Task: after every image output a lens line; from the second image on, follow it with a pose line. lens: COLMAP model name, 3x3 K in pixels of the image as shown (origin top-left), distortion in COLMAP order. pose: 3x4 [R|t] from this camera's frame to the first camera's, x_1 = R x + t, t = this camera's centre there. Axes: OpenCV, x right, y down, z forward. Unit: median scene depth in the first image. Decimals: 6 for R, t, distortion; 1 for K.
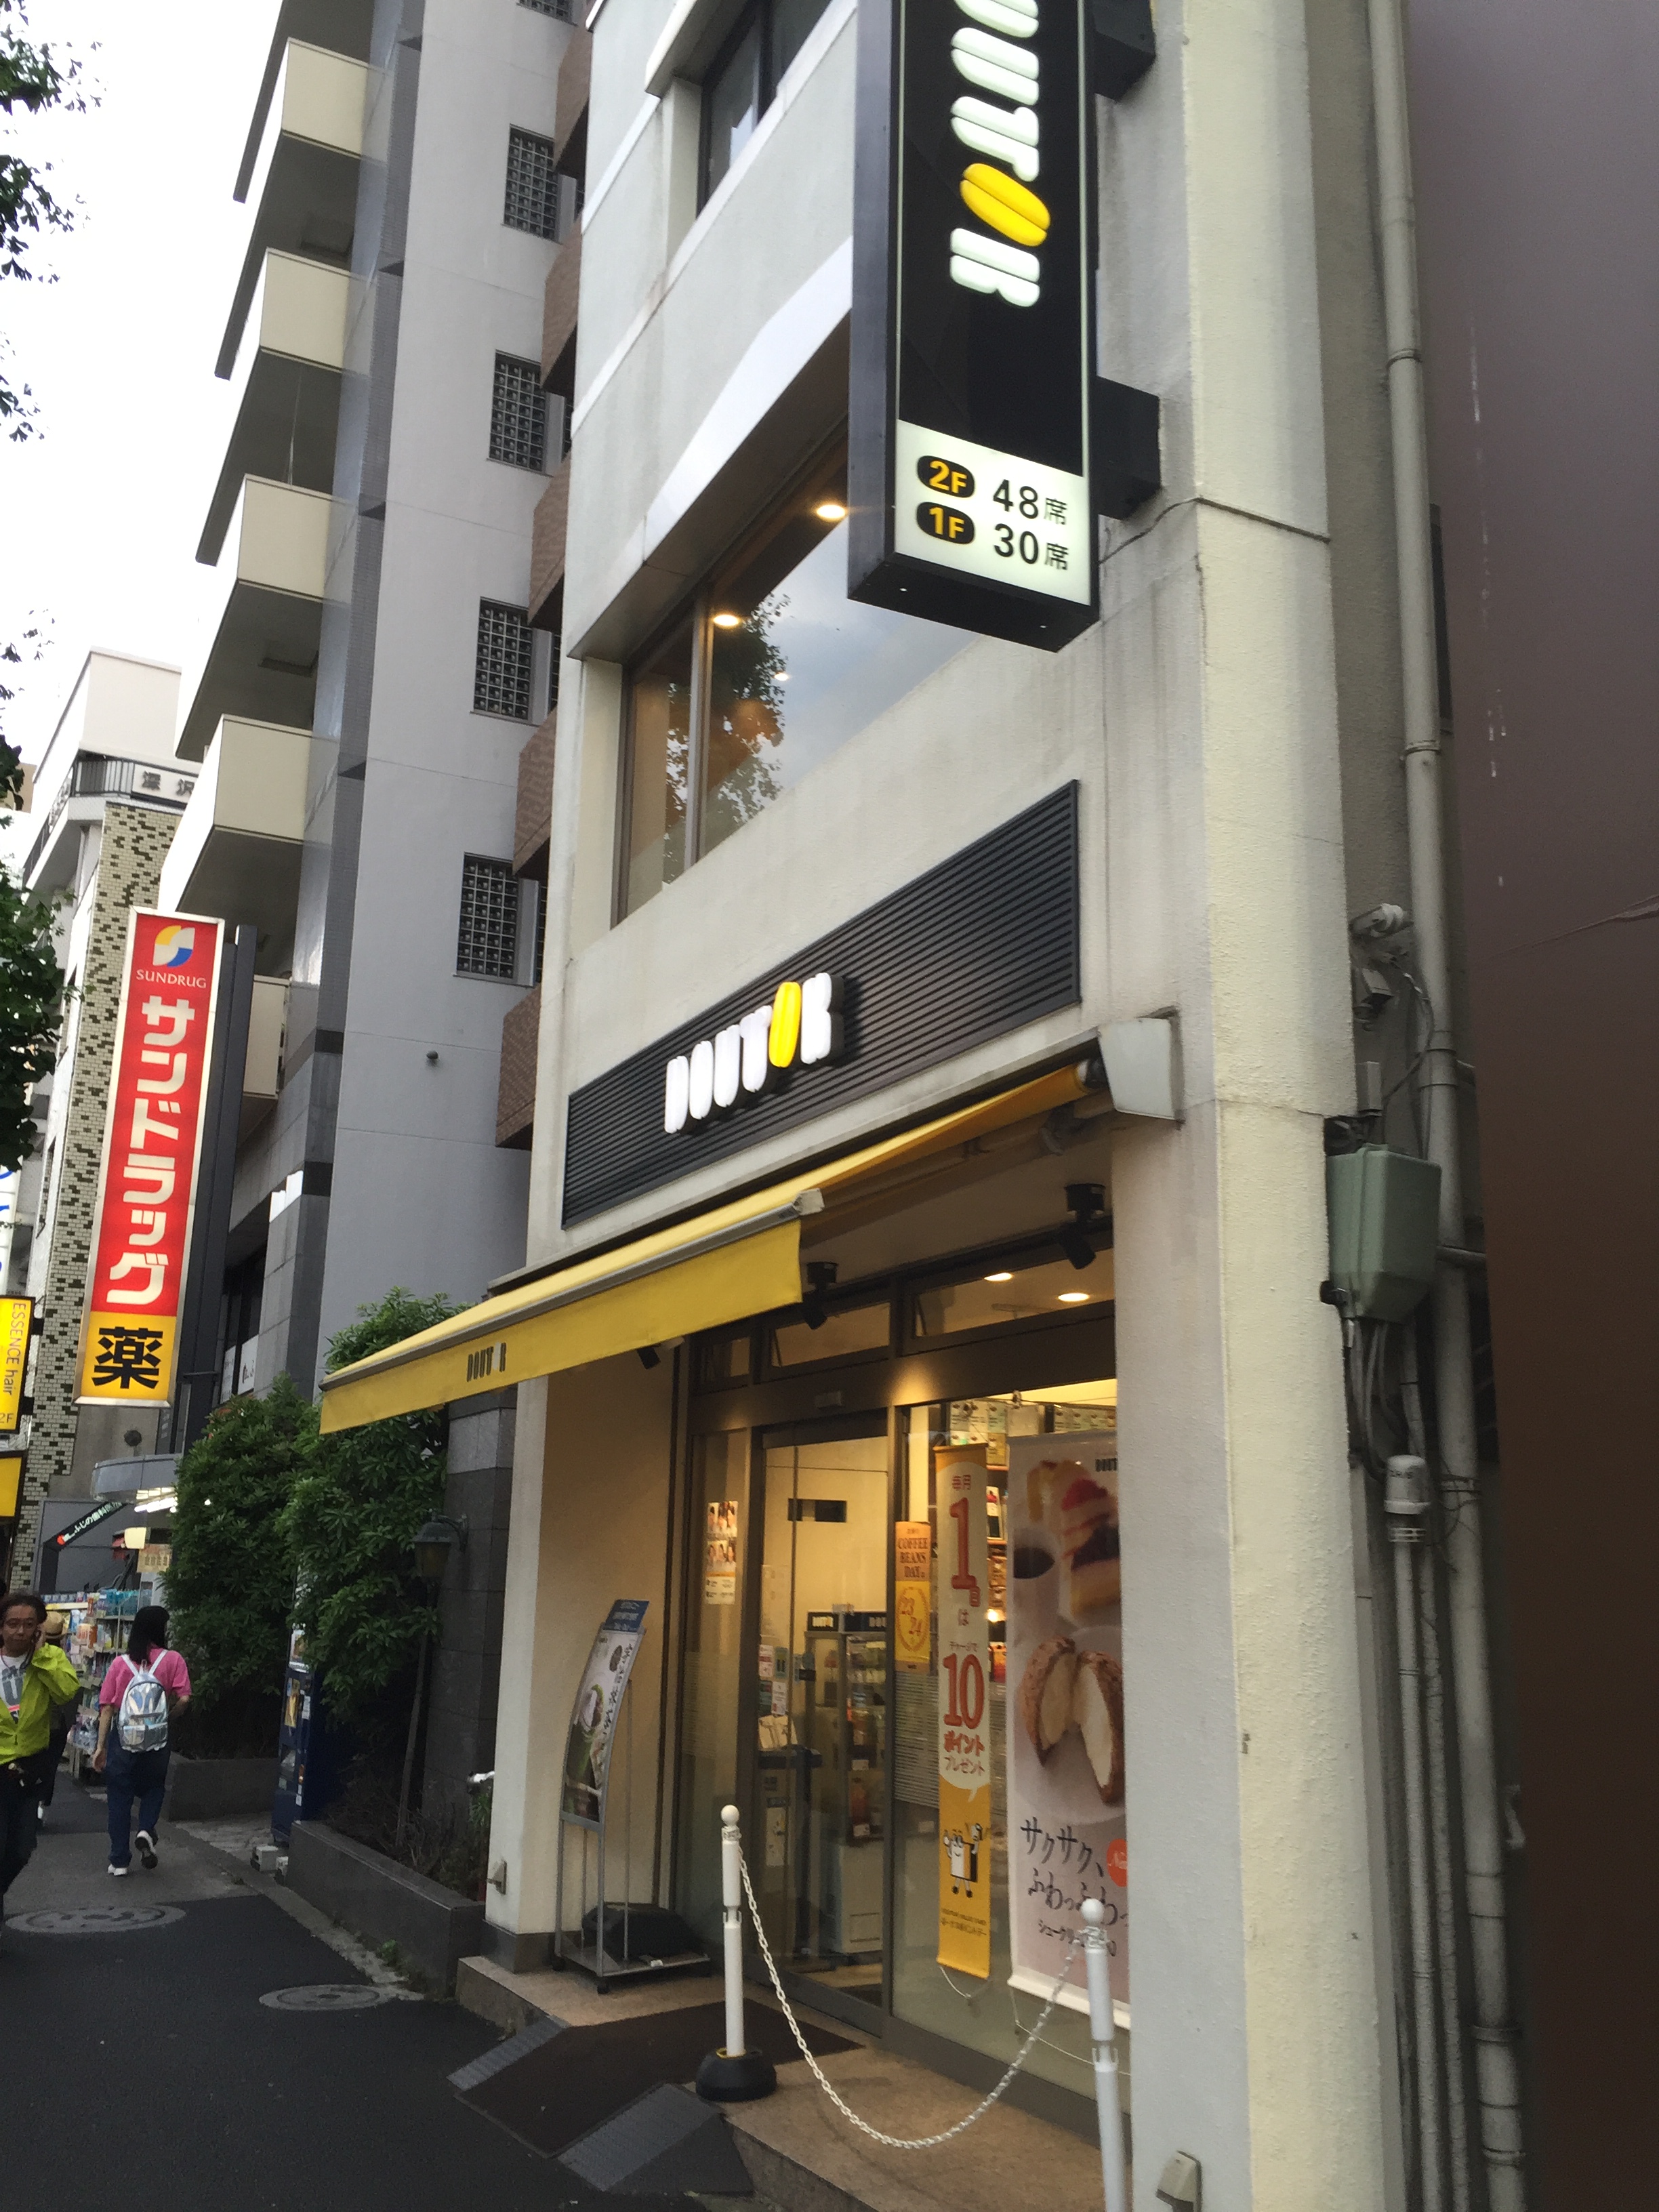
lens RADIAL K [[1870.1, 0, 831.9], [0, 1870.1, 1100.4], [0, 0, 1]] dist [0.046590, -0.003494]
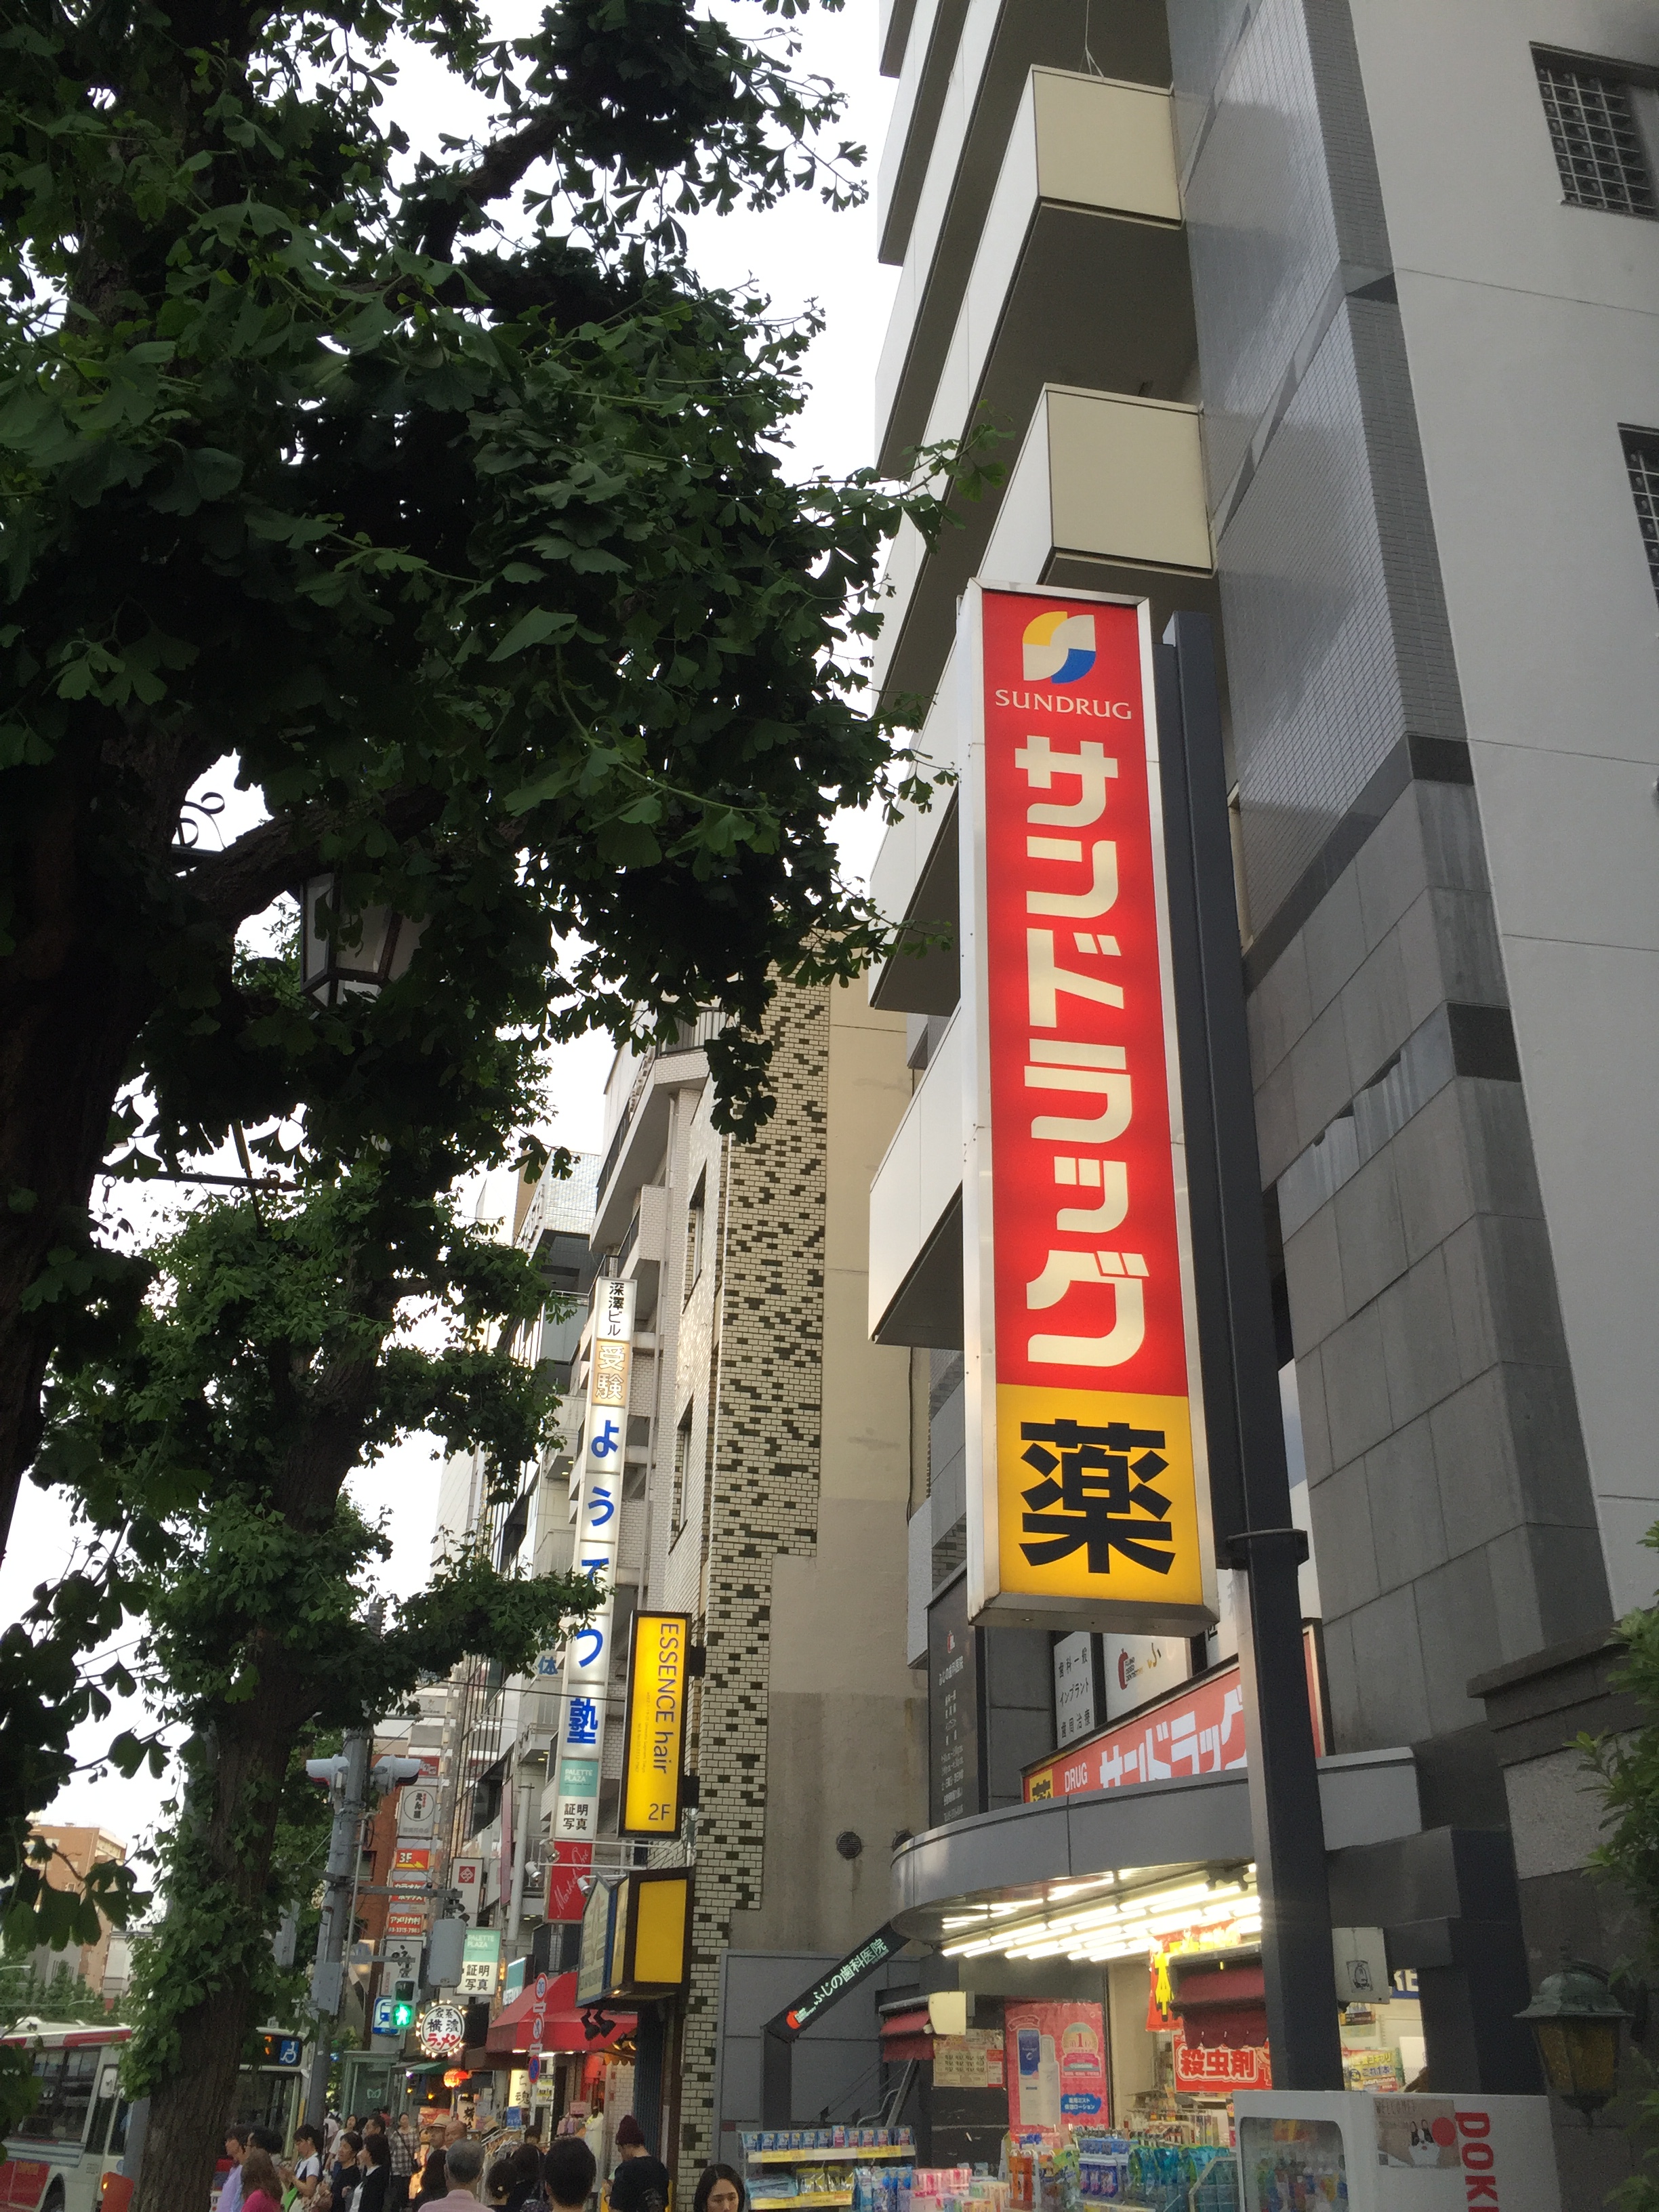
lens RADIAL K [[1870.1, 0, 826.4], [0, 1870.1, 1111.4], [0, 0, 1]] dist [0.046590, -0.003494]
pose [[0.962643, -0.121321, -0.242075, -0.307213], [0.062699, 0.969584, -0.236593, 0.141076], [0.263416, 0.212577, 0.940969, 0.565733]]
